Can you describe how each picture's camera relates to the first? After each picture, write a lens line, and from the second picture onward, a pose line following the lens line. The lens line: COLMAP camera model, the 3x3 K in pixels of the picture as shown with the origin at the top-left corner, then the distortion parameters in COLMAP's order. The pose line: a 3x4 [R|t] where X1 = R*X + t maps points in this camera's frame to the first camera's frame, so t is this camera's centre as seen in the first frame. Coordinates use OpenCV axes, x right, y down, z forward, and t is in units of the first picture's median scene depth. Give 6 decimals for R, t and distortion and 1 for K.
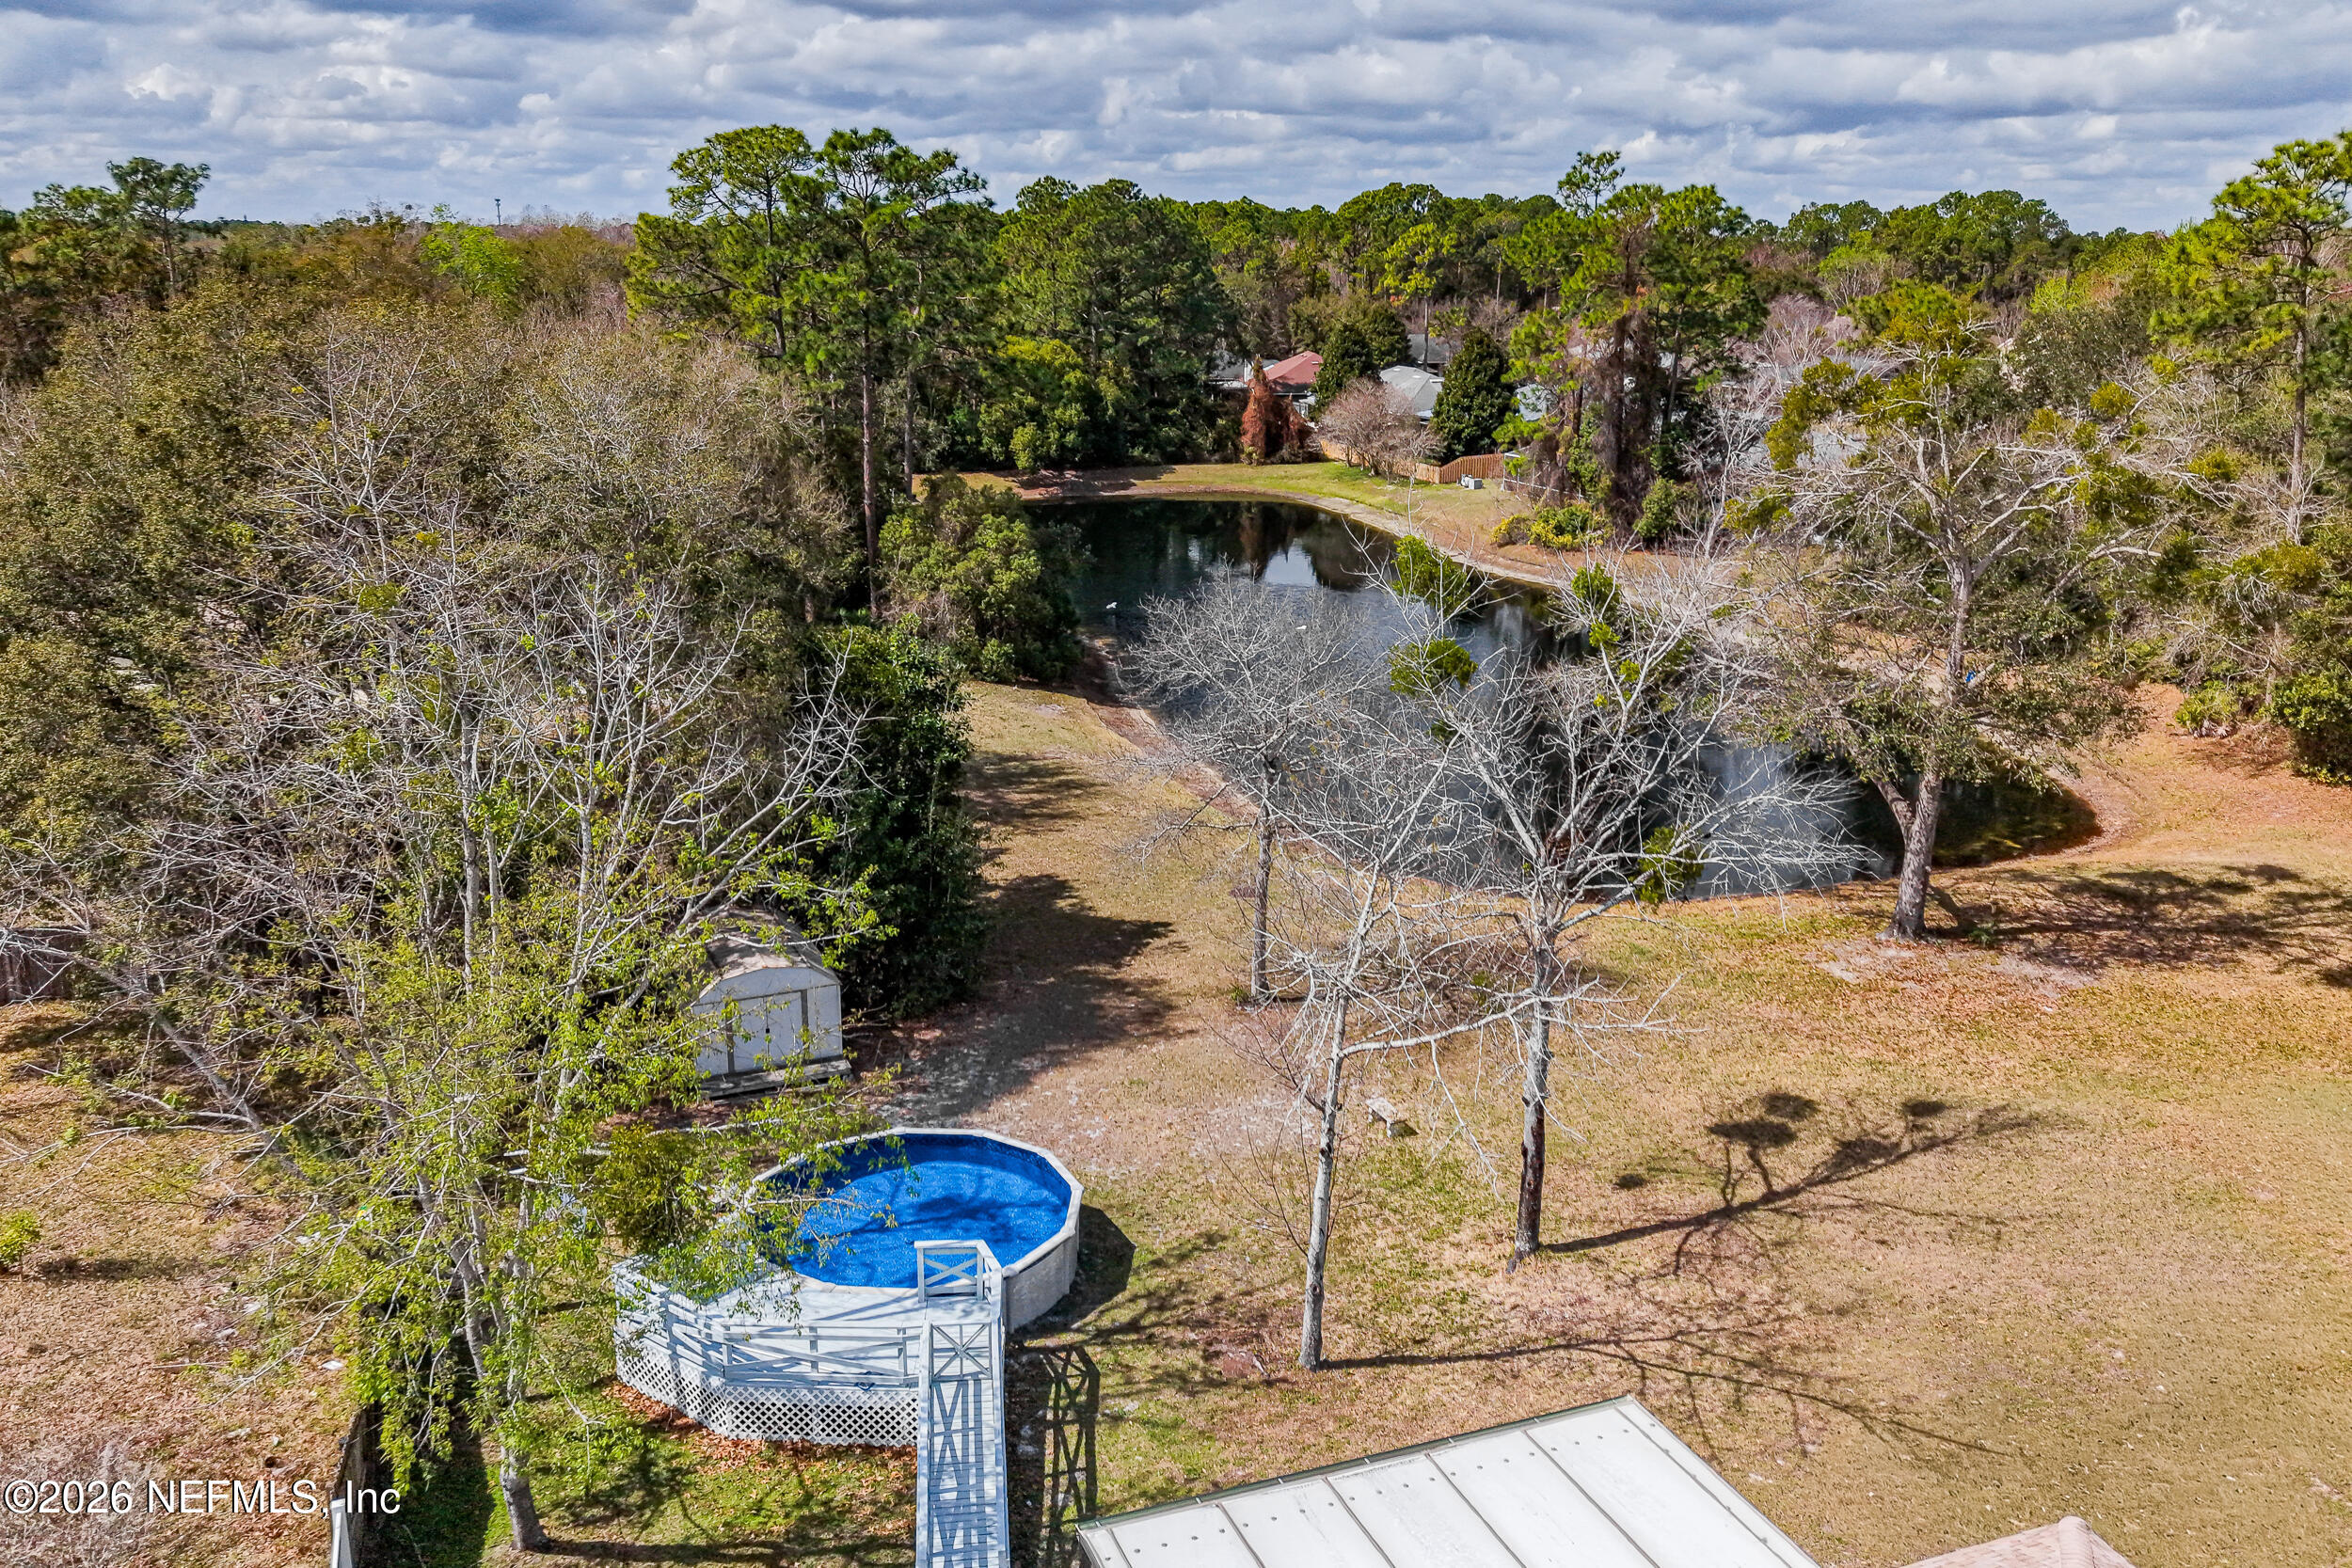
lens RADIAL K [[1849.6, 0, 1176.0], [0, 1849.6, 784.0], [0, 0, 1]] dist [0.016541, -0.007265]
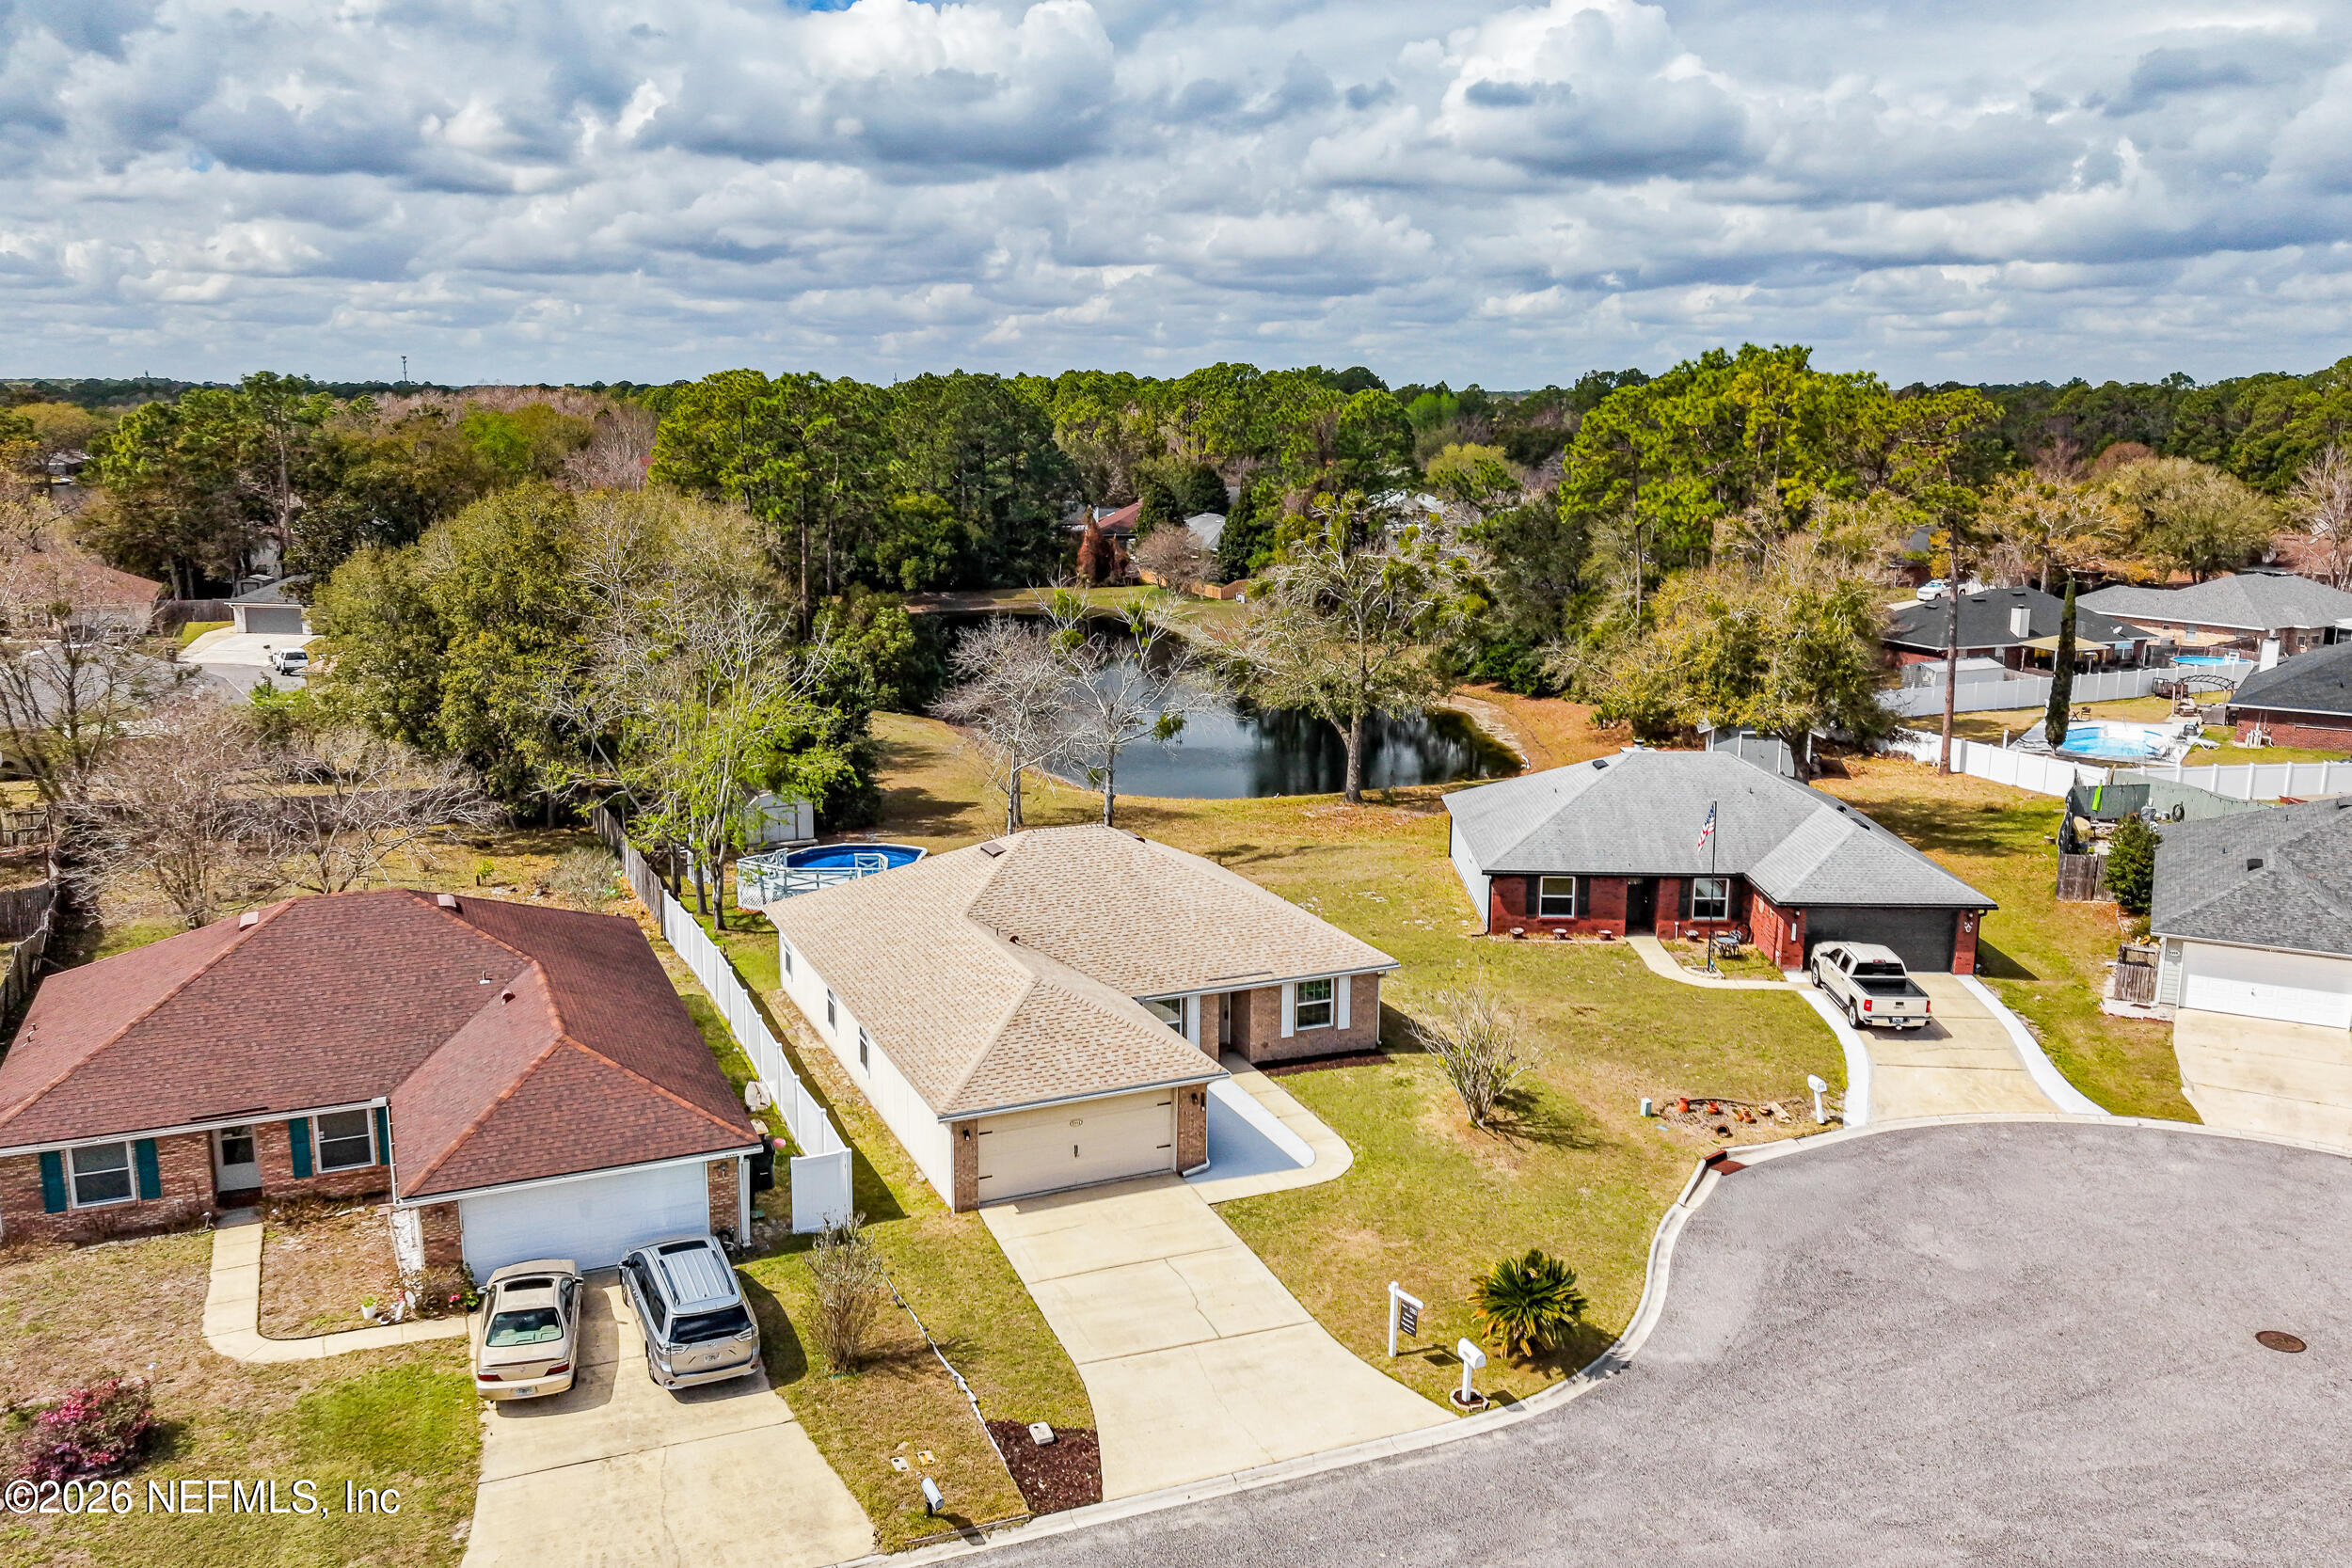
lens RADIAL K [[1849.6, 0, 1176.0], [0, 1849.6, 784.0], [0, 0, 1]] dist [0.016541, -0.007265]
pose [[0.998423, -0.013115, 0.054584, 0.033881], [0.017186, 0.997052, -0.074785, 0.070142], [-0.053442, 0.075605, 0.995705, -0.320140]]
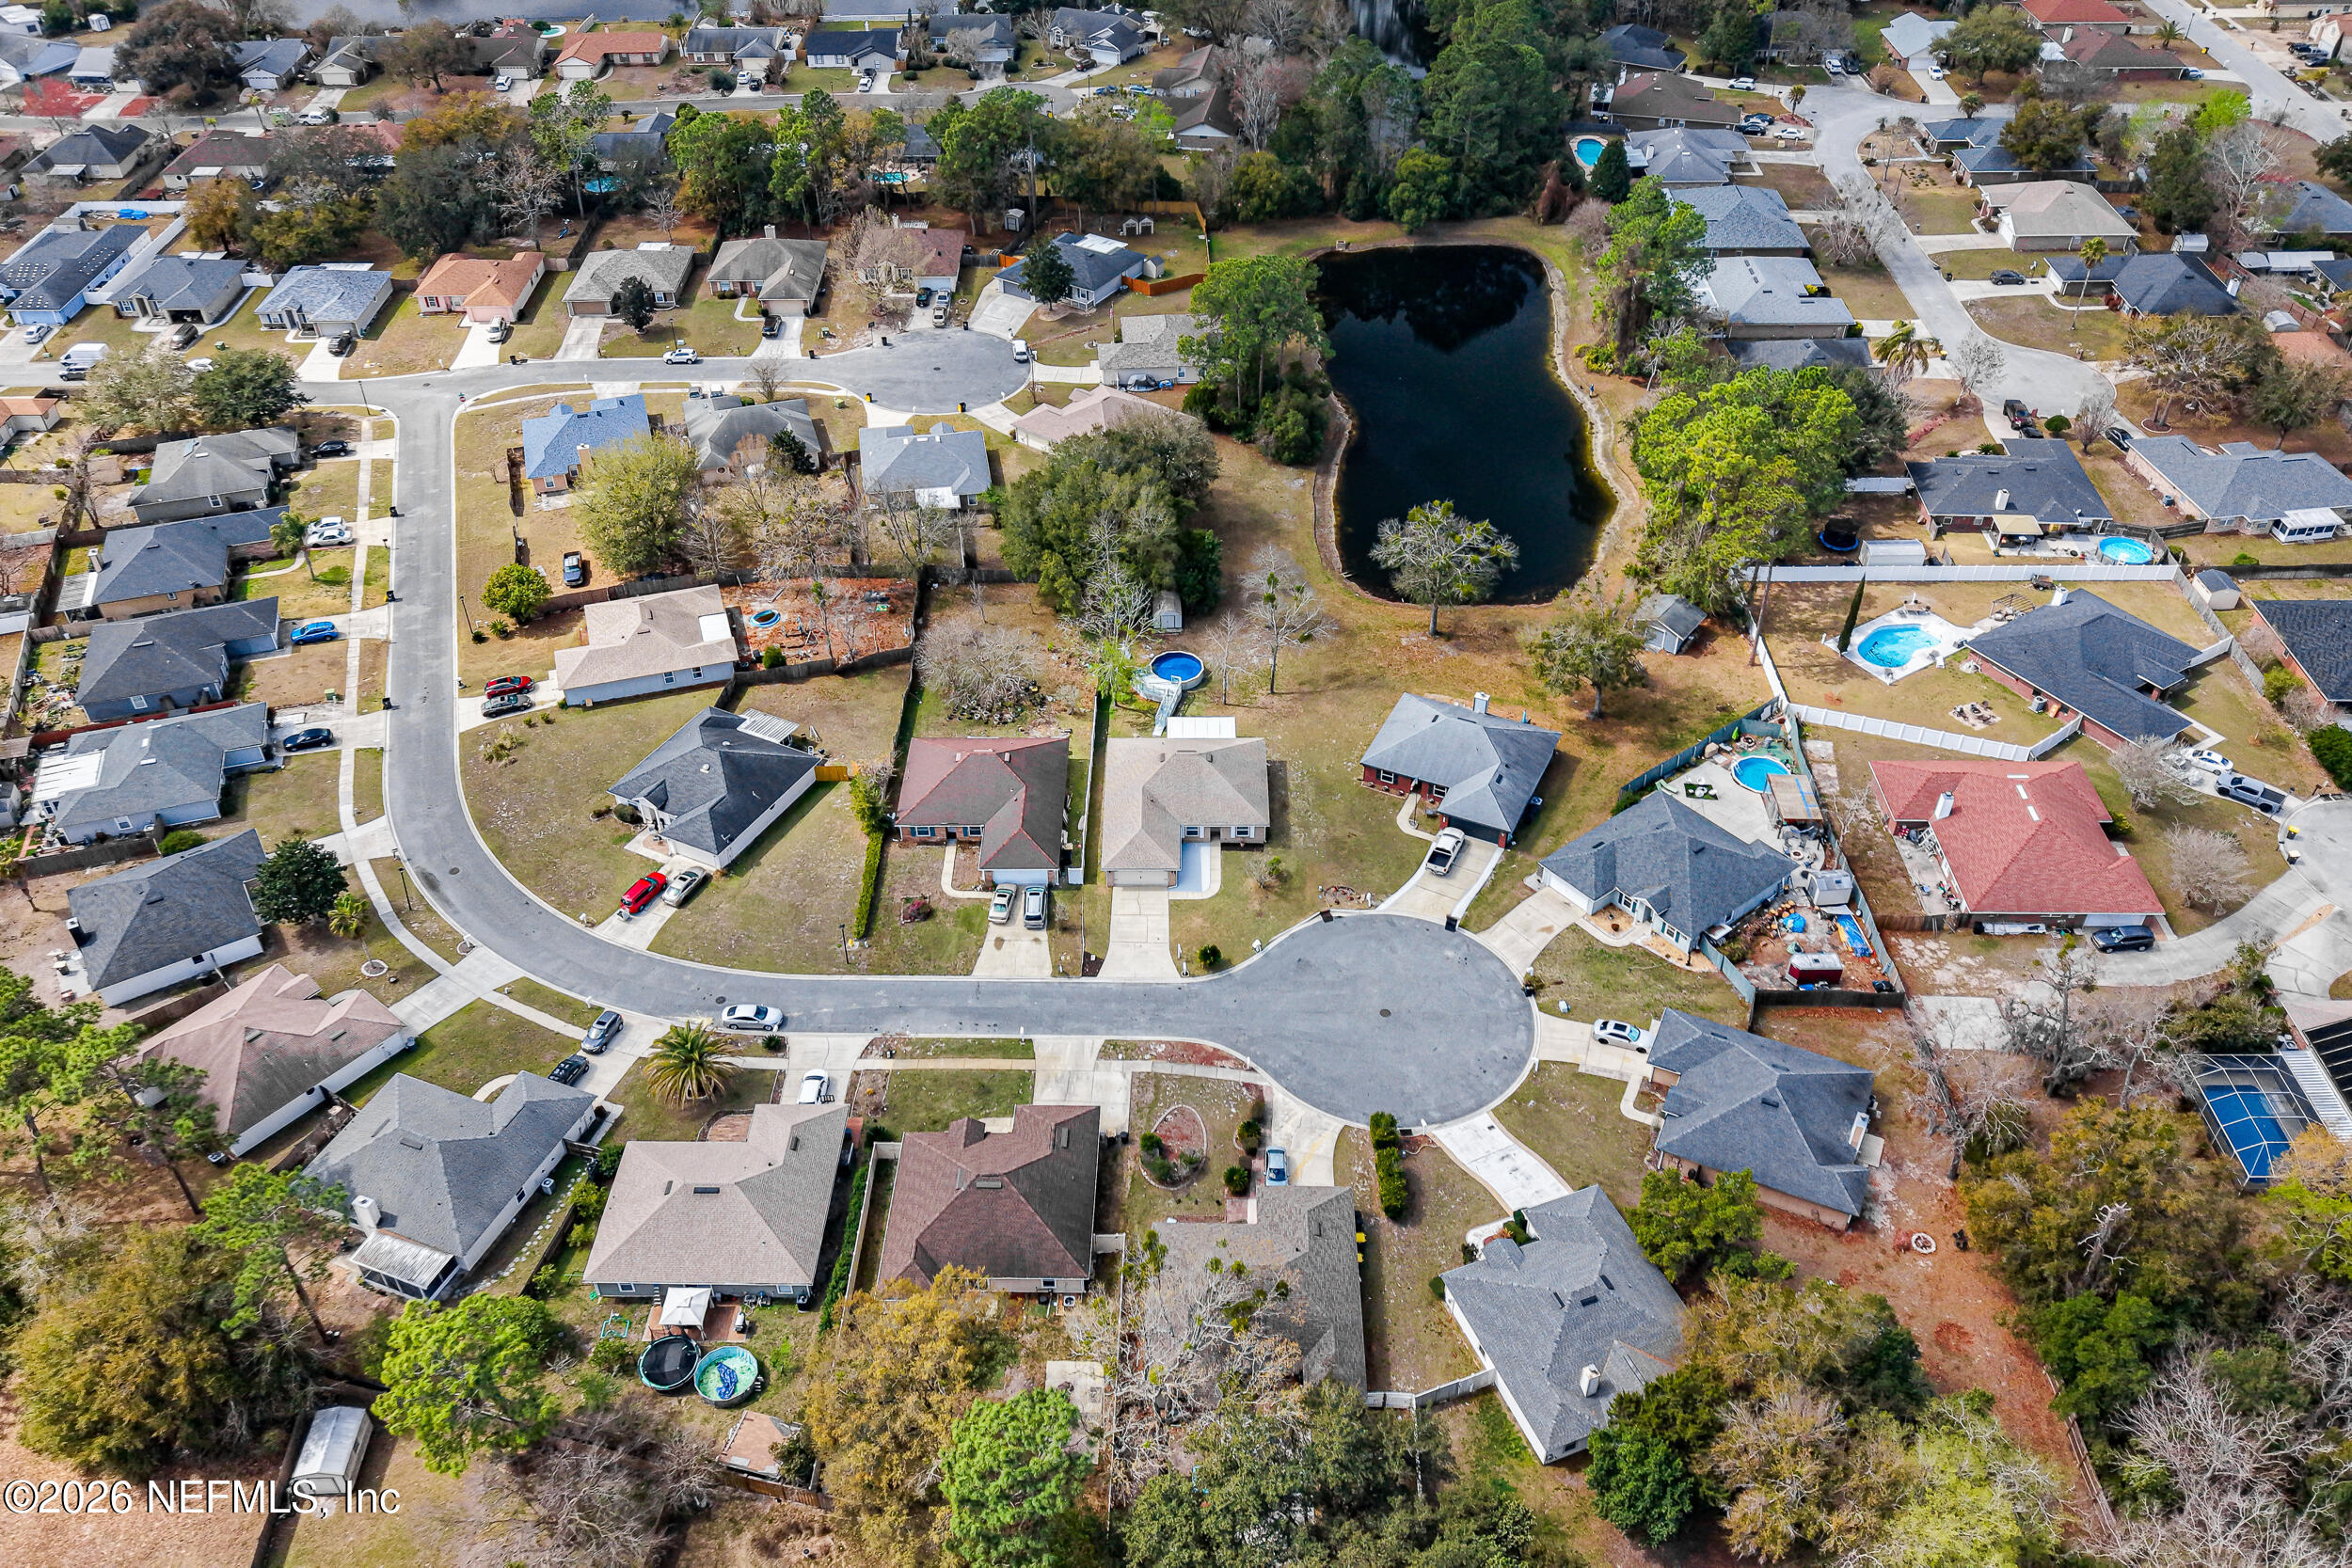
lens RADIAL K [[1849.6, 0, 1176.0], [0, 1849.6, 784.0], [0, 0, 1]] dist [0.016541, -0.007265]
pose [[0.934224, 0.217587, -0.282634, 0.357436], [-0.085556, 0.905949, 0.414653, -0.412342], [0.346275, -0.363197, 0.864975, -0.967684]]
